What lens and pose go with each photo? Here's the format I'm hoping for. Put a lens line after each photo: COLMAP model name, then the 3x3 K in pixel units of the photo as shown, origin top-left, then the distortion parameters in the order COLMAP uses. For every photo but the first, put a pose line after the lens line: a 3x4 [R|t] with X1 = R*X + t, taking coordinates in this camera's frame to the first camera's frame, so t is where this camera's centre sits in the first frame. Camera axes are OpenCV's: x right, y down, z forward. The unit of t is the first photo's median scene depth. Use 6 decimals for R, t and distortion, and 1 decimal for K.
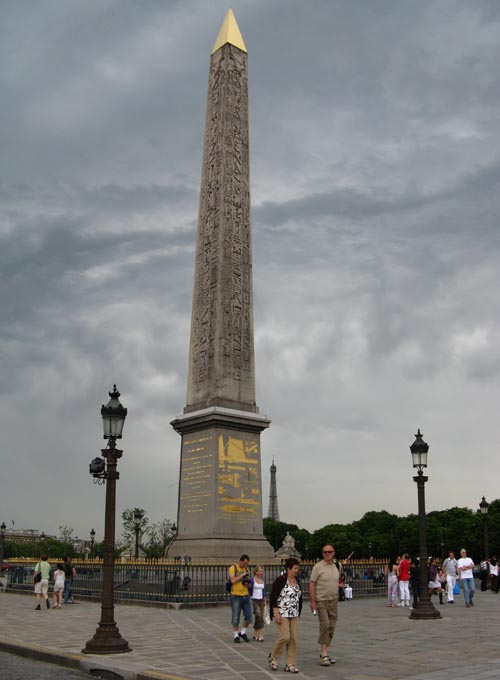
lens RADIAL K [[719.8, 0, 266.7], [0, 719.8, 354.8], [0, 0, 1]] dist [-0.099877, 0.000000]
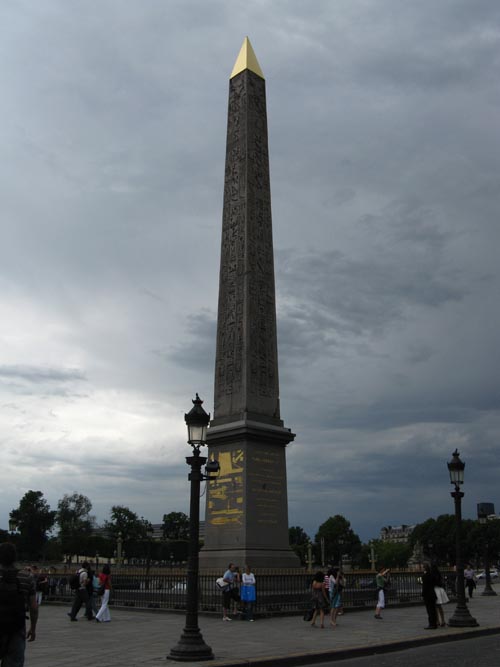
lens RADIAL K [[706.0, 0, 291.8], [0, 706.0, 341.4], [0, 0, 1]] dist [-0.099877, 0.000000]
pose [[0.097515, -0.315958, -0.943748, 0.966172], [0.298567, 0.913878, -0.275108, 0.276333], [0.949394, -0.254945, 0.183452, 0.940507]]
